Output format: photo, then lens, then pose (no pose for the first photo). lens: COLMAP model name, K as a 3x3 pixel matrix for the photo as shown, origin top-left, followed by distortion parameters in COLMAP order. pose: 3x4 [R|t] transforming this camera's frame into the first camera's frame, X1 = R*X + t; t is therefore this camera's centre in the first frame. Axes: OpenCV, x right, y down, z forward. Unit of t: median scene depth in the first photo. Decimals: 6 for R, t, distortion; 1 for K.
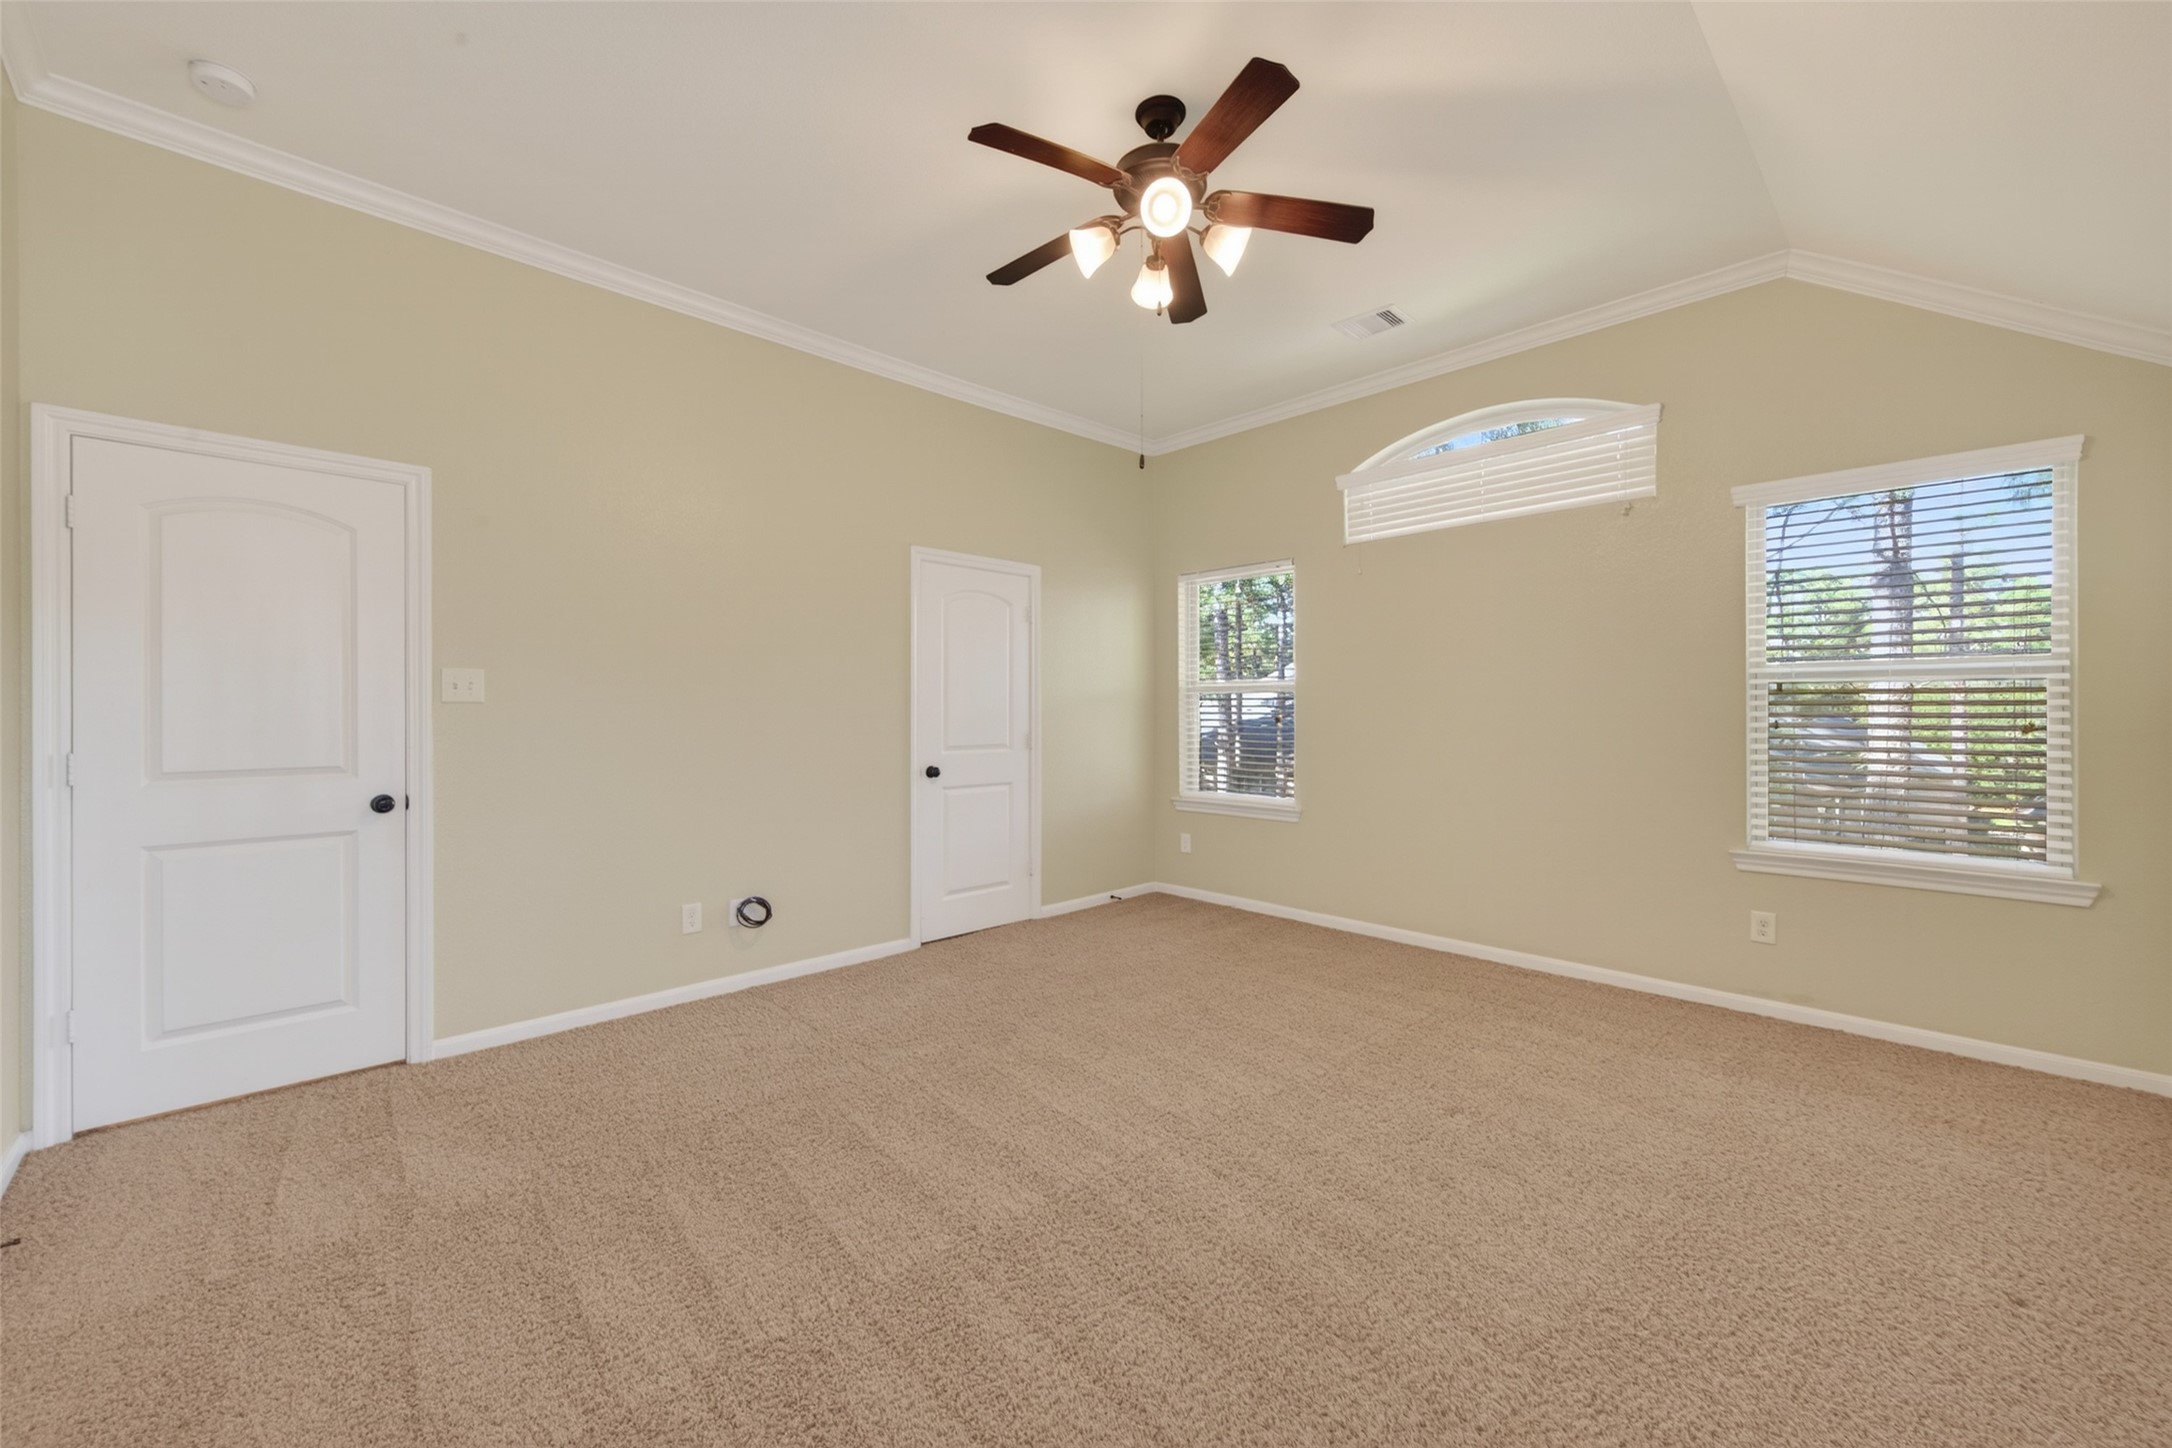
lens RADIAL K [[856.3, 0, 1089.4], [0, 856.3, 725.5], [0, 0, 1]] dist [0.002796, -0.000084]
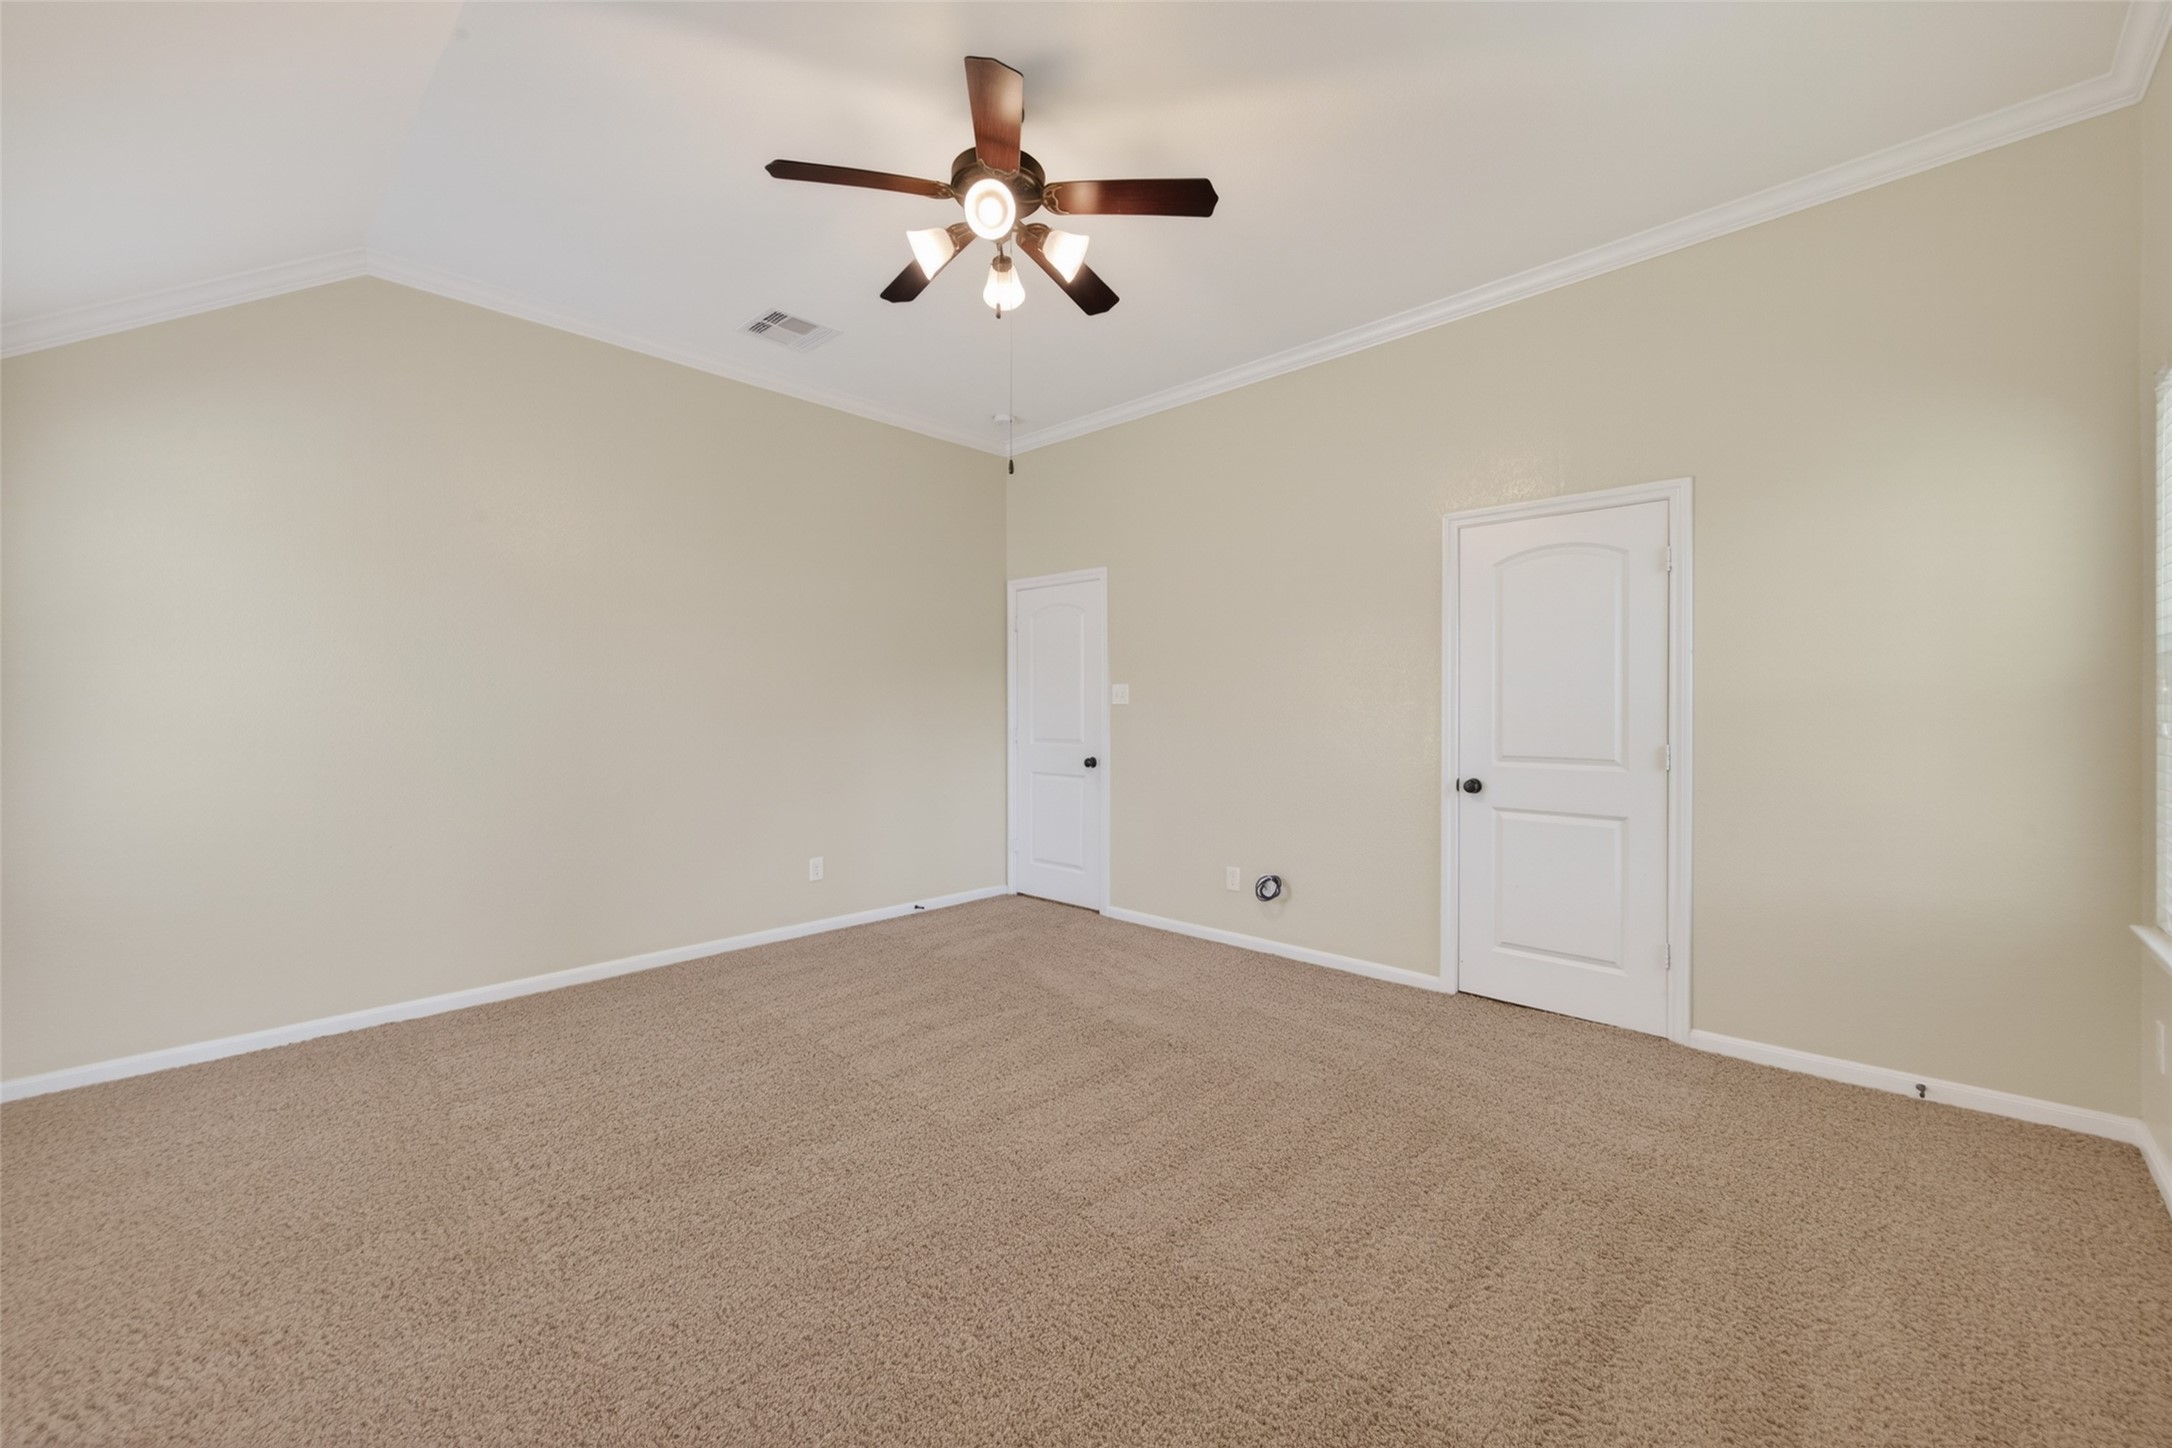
lens RADIAL K [[856.3, 0, 1089.3], [0, 856.3, 710.7], [0, 0, 1]] dist [0.002796, -0.000084]
pose [[0.040713, 0.002508, -0.999168, 0.740412], [-0.018691, 0.999824, 0.001748, -0.014266], [0.998996, 0.018605, 0.040753, 0.722403]]
